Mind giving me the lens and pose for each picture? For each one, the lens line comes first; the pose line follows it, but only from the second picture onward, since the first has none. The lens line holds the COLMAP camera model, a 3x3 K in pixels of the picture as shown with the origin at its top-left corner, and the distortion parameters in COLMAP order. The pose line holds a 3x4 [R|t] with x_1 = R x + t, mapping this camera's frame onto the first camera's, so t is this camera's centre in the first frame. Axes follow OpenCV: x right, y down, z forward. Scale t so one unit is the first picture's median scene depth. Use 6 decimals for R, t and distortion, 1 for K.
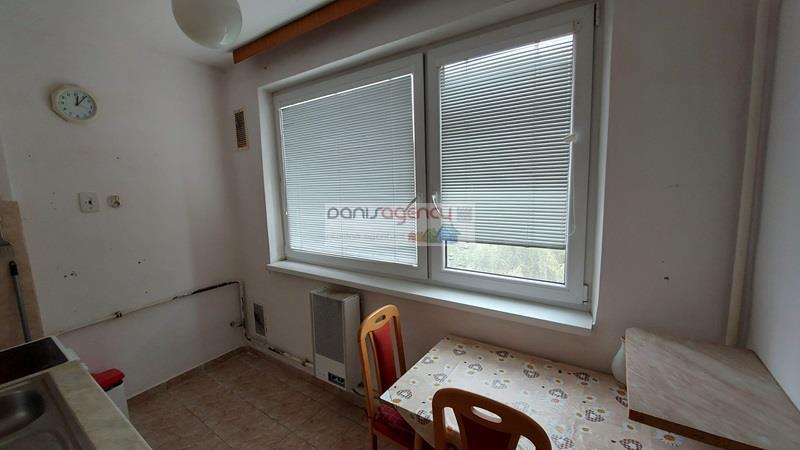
lens RADIAL K [[323.0, 0, 392.9], [0, 323.0, 223.6], [0, 0, 1]] dist [-0.000625, -0.000107]
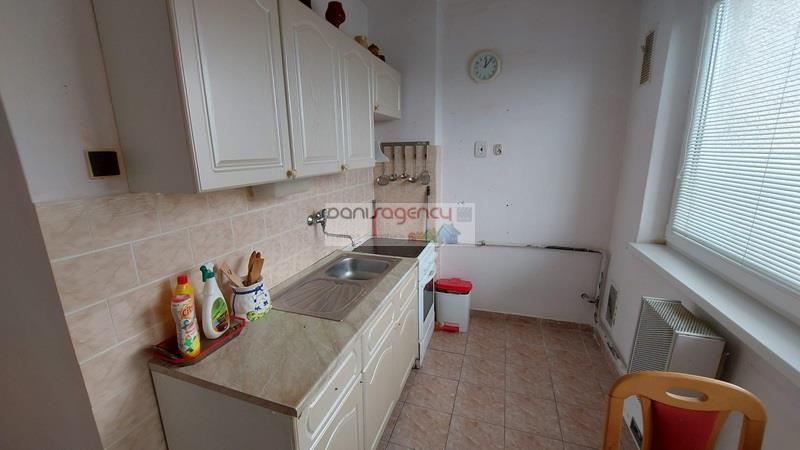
lens RADIAL K [[323.0, 0, 395.1], [0, 323.0, 225.8], [0, 0, 1]] dist [-0.000625, -0.000107]
pose [[0.281447, 0.245993, -0.927510, 0.160341], [-0.119737, 0.968031, 0.220407, -0.012316], [0.952077, 0.049024, 0.301904, 0.266222]]
